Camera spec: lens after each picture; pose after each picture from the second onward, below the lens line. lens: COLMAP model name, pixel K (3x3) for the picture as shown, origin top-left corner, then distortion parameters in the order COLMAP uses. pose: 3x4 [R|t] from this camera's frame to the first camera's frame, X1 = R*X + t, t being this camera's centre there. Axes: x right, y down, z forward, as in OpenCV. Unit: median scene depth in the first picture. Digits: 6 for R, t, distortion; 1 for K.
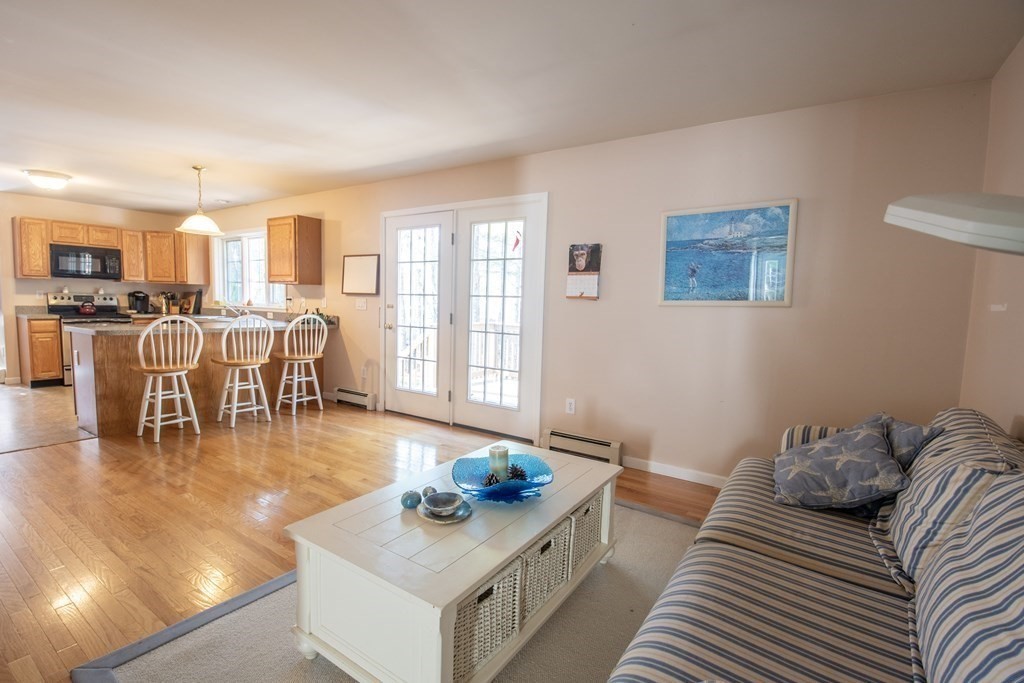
lens RADIAL K [[455.3, 0, 506.3], [0, 455.3, 340.7], [0, 0, 1]] dist [0.012576, -0.018203]
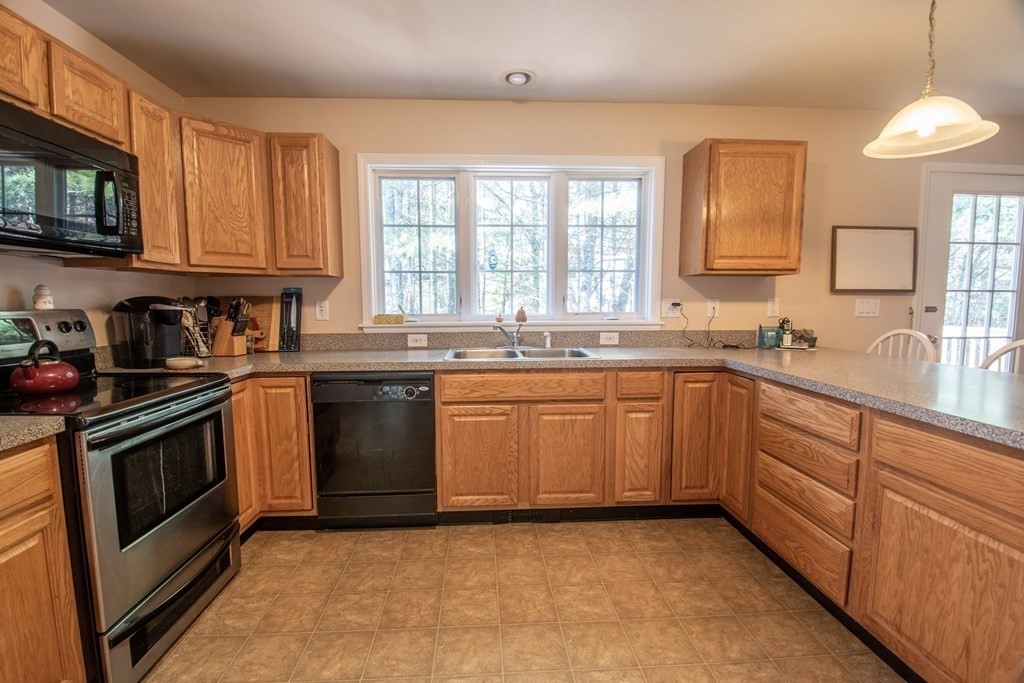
lens RADIAL K [[455.3, 0, 506.3], [0, 455.3, 340.7], [0, 0, 1]] dist [0.012576, -0.018203]
pose [[0.799265, -0.084300, 0.595037, -1.393639], [0.075525, 0.996353, 0.039709, -0.125885], [-0.596214, 0.013203, 0.802717, 1.034900]]
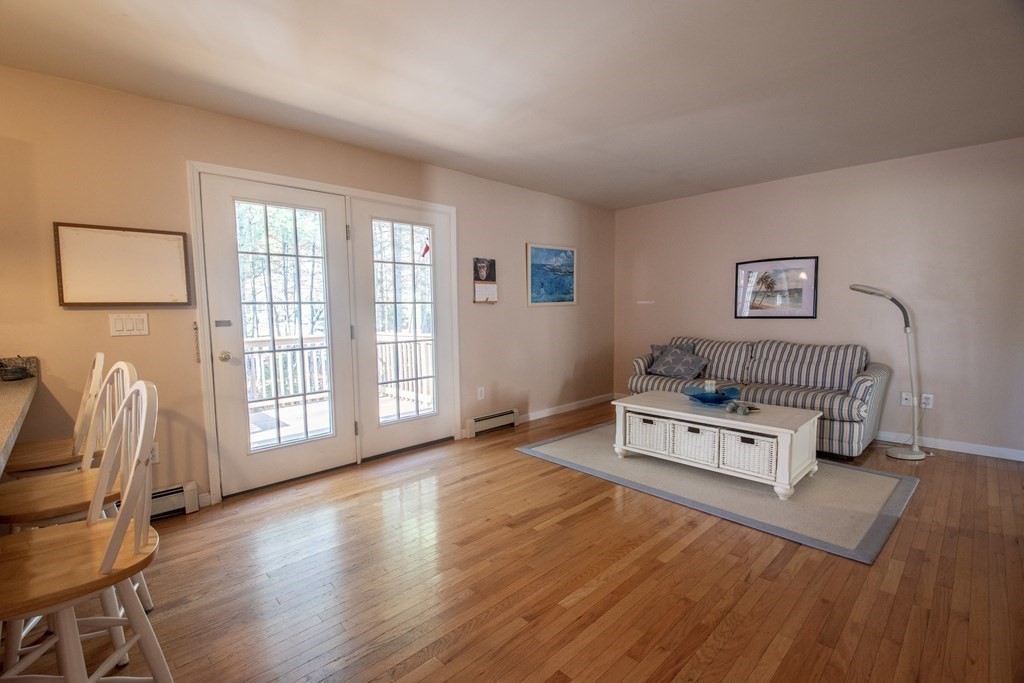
lens RADIAL K [[464.3, 0, 512.0], [0, 464.3, 341.5], [0, 0, 1]] dist [0.010849, -0.020122]
pose [[0.209683, -0.104834, 0.972133, -0.952385], [0.099563, 0.991357, 0.085432, -0.081704], [-0.972687, 0.078875, 0.218308, 0.609178]]
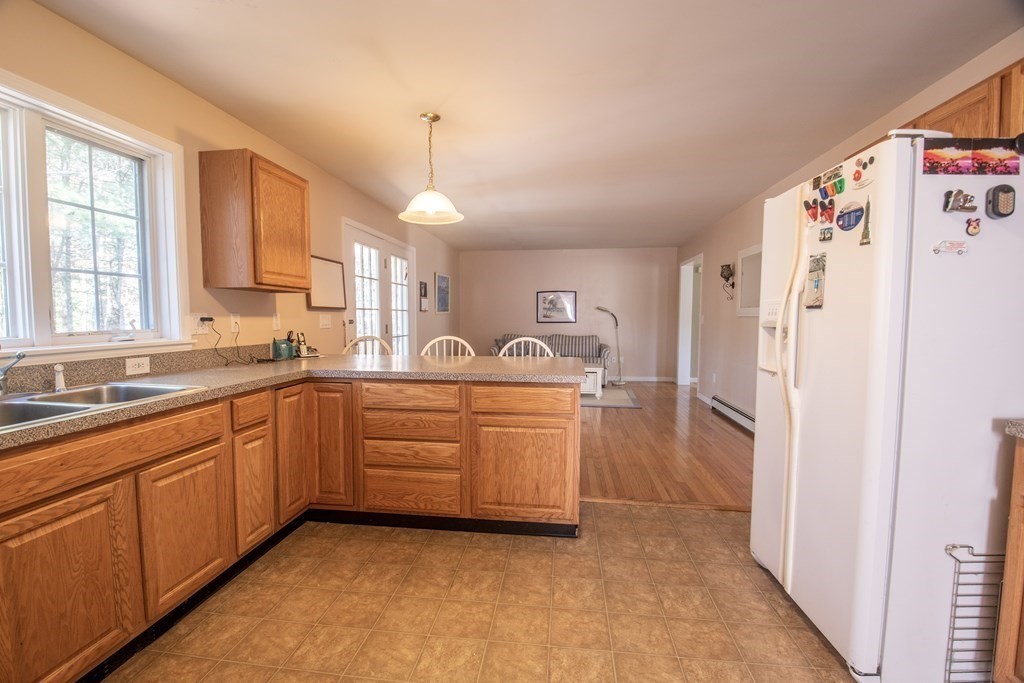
lens RADIAL K [[455.3, 0, 506.3], [0, 455.3, 340.7], [0, 0, 1]] dist [0.012576, -0.018203]
pose [[-0.436926, -0.079914, 0.895941, -1.503261], [0.058988, 0.991356, 0.117191, -0.156398], [-0.897561, 0.104053, -0.428435, 1.374515]]
